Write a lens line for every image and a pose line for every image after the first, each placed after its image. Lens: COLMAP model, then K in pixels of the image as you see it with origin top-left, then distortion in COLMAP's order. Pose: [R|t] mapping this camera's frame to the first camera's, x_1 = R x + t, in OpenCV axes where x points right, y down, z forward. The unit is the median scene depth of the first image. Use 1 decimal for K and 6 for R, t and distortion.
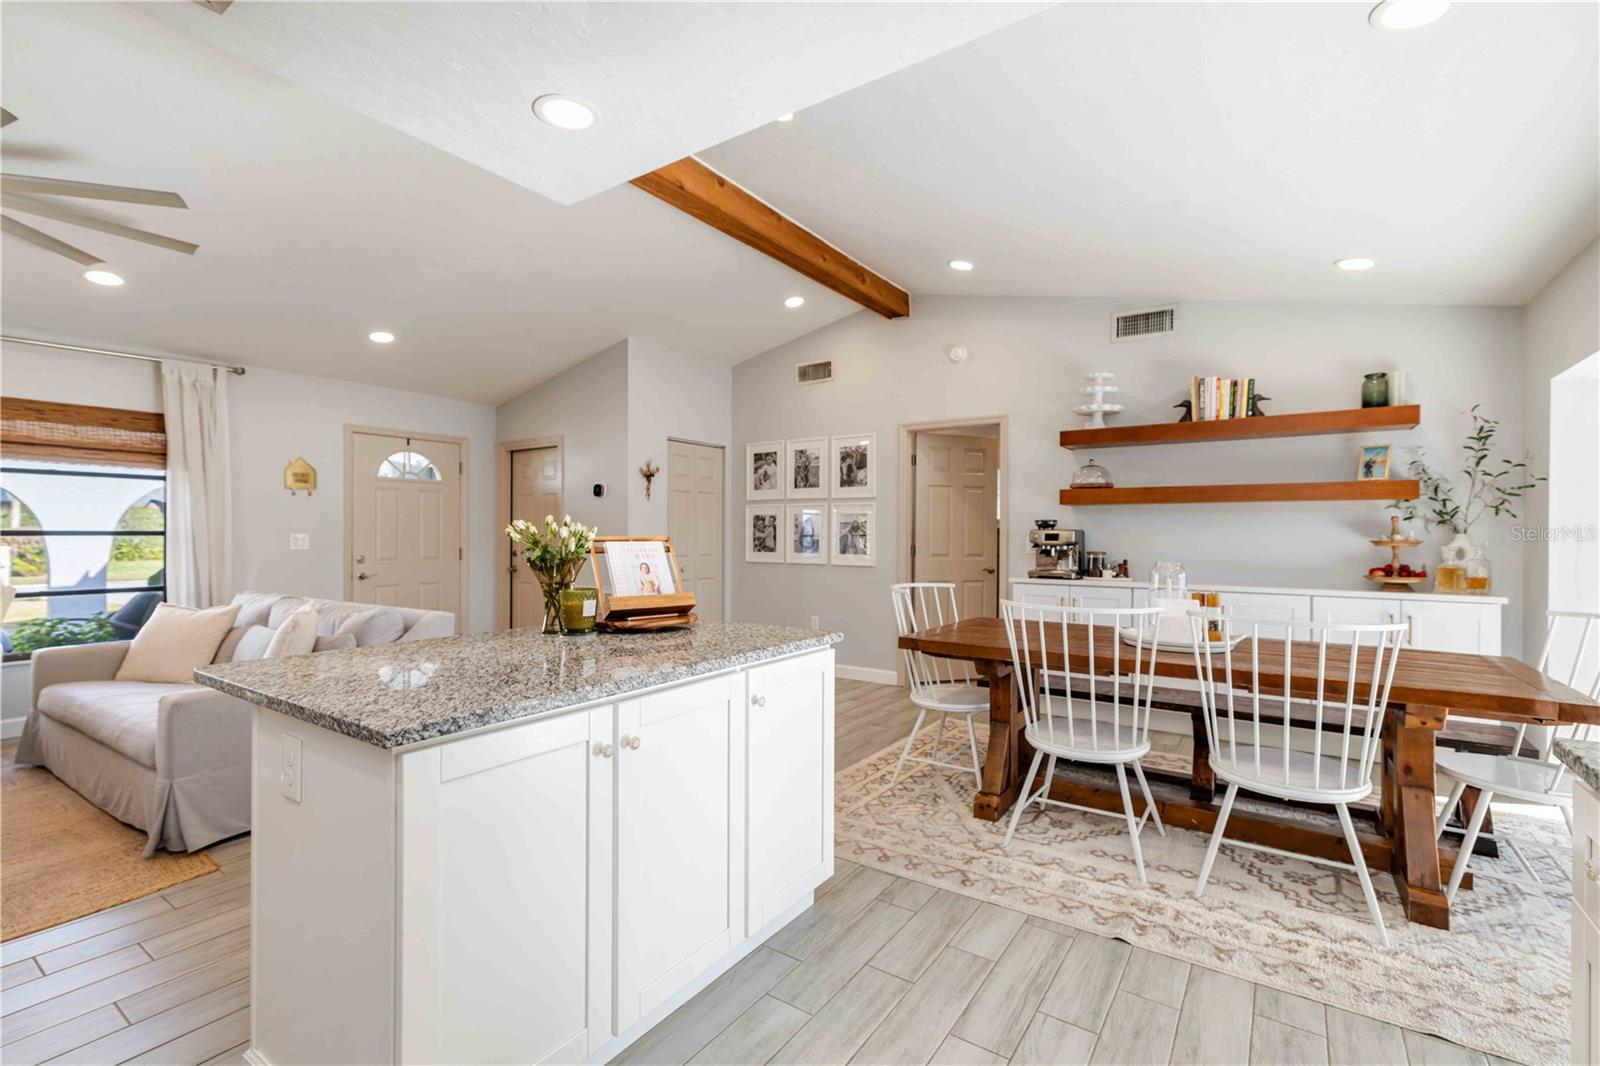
lens RADIAL K [[704.3, 0, 800.0], [0, 704.3, 533.0], [0, 0, 1]] dist [0.002404, 0.000262]
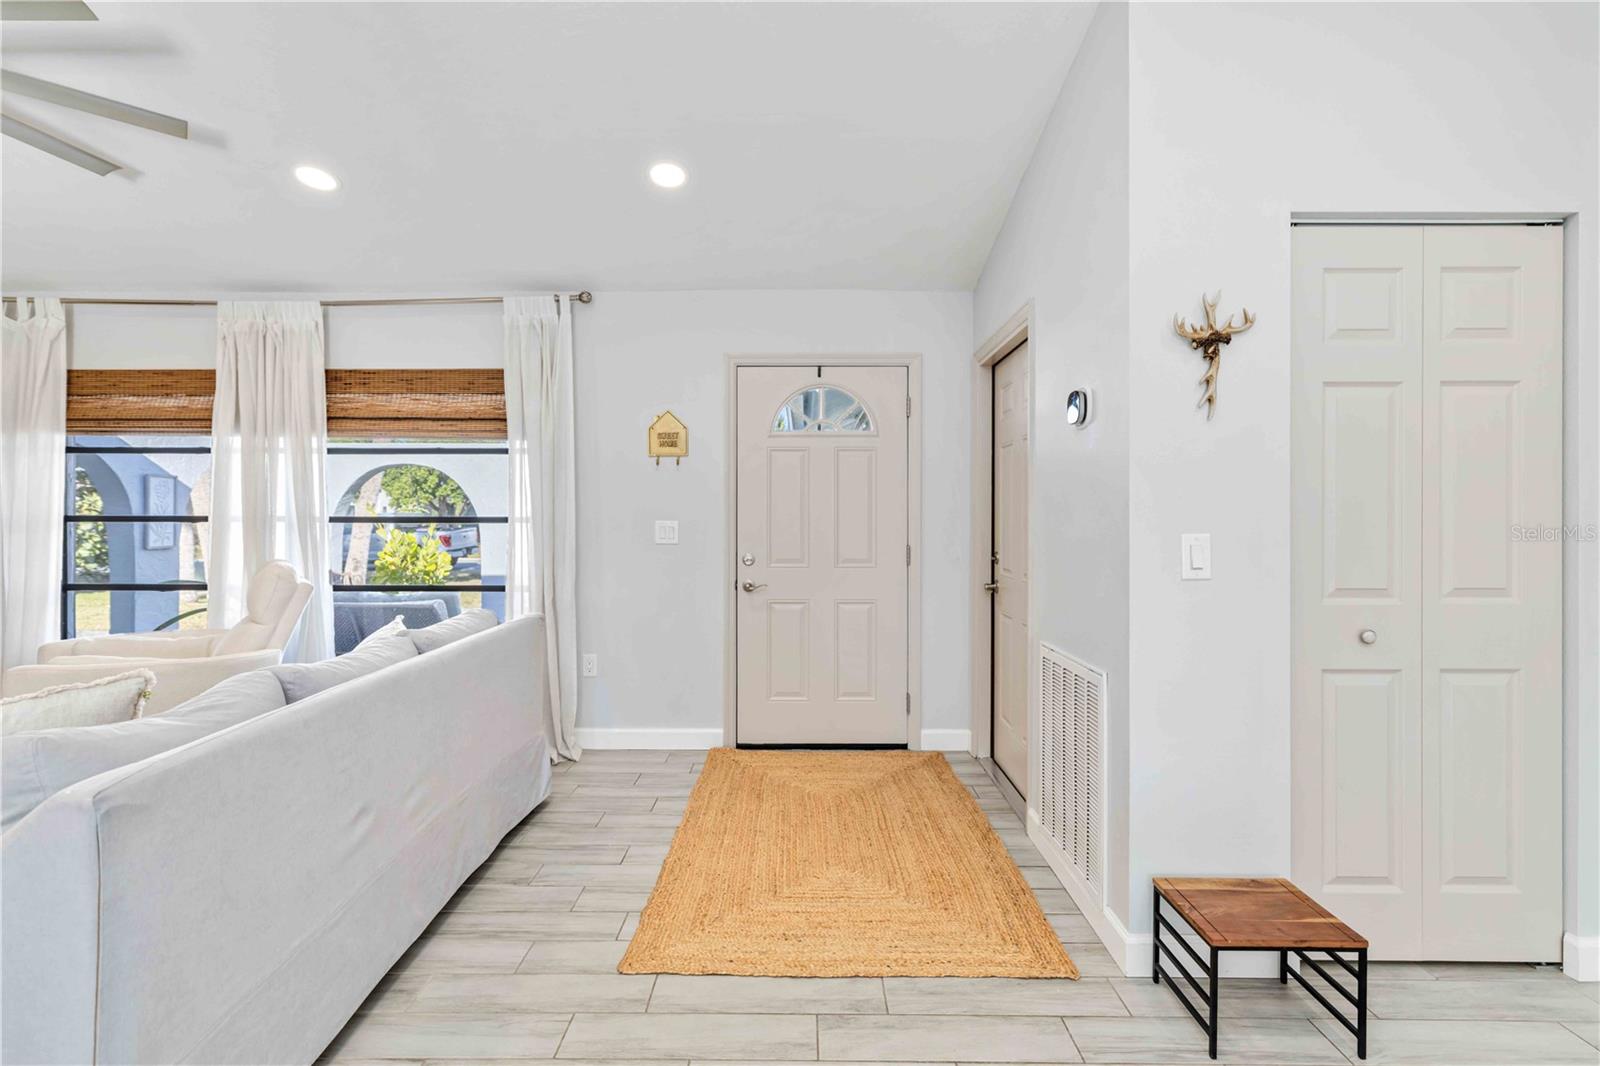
lens RADIAL K [[717.9, 0, 794.5], [0, 717.9, 520.7], [0, 0, 1]] dist [-0.001667, -0.000153]
pose [[0.556159, 0.001554, -0.831074, -0.052432], [0.001916, 0.999993, 0.003153, -0.000386], [0.831074, -0.003346, 0.556152, 0.738288]]
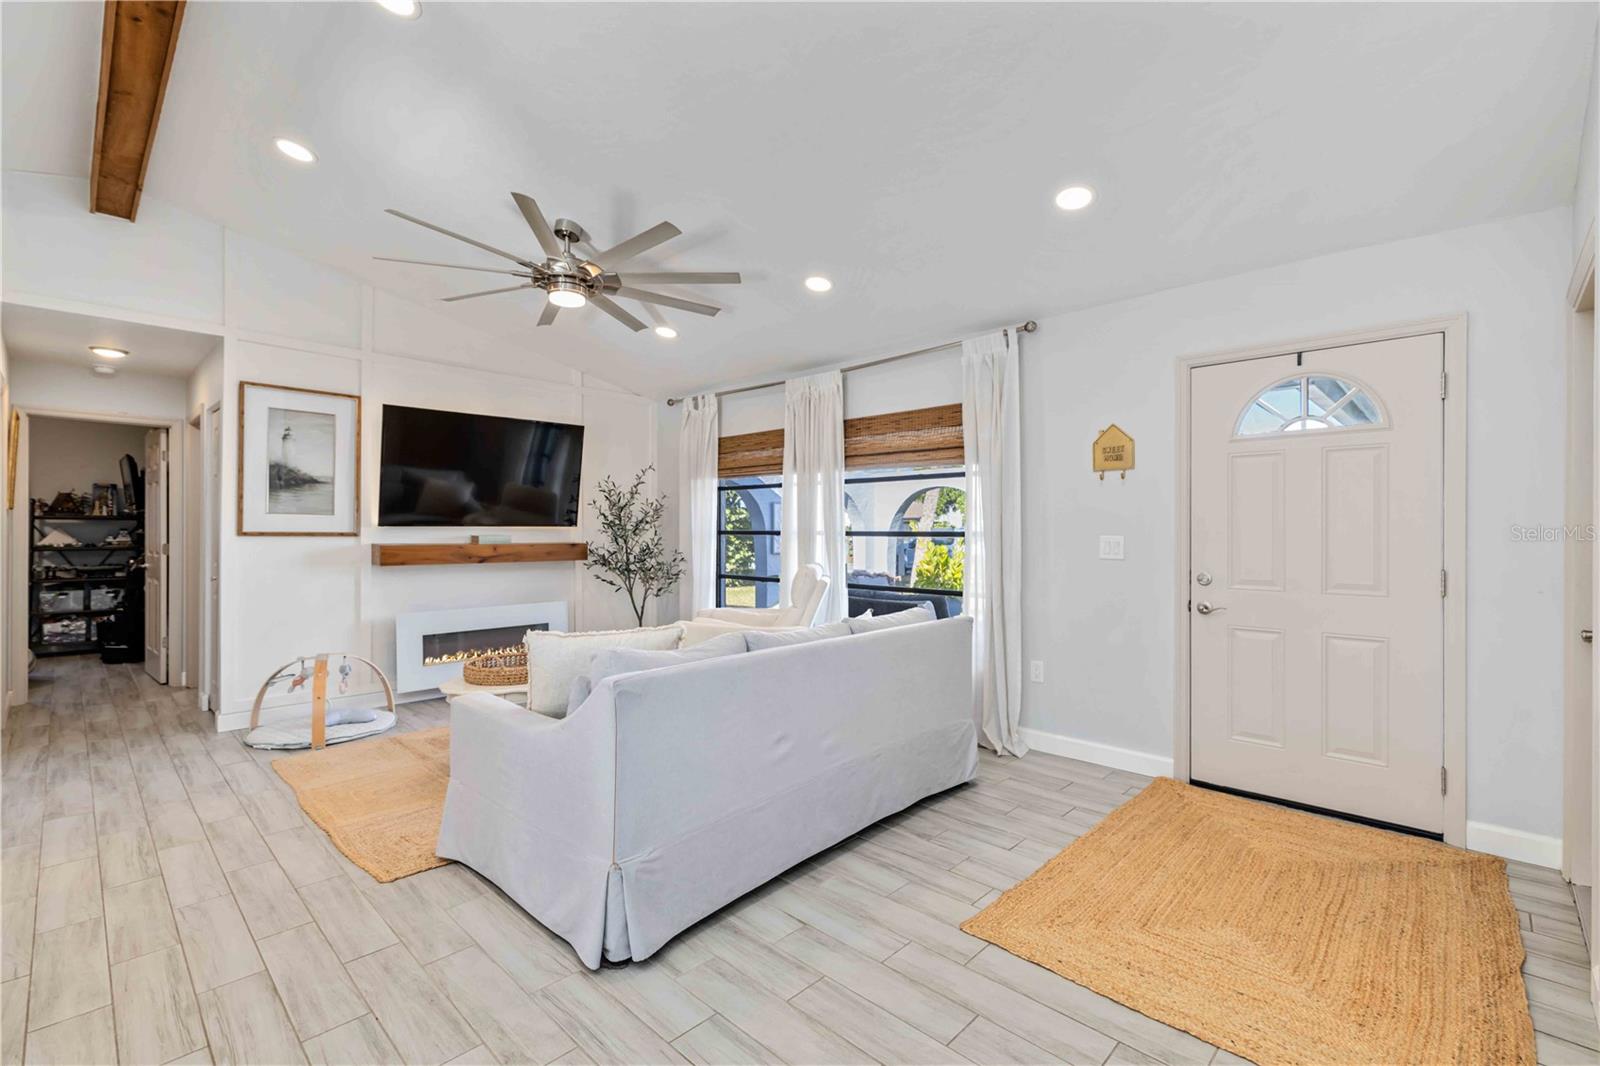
lens RADIAL K [[704.3, 0, 800.0], [0, 704.3, 533.0], [0, 0, 1]] dist [0.002404, 0.000262]
pose [[-0.167218, -0.000729, -0.985920, 0.019771], [-0.000517, 1.000000, -0.000651, -0.000309], [0.985920, 0.000401, -0.167218, 0.847136]]
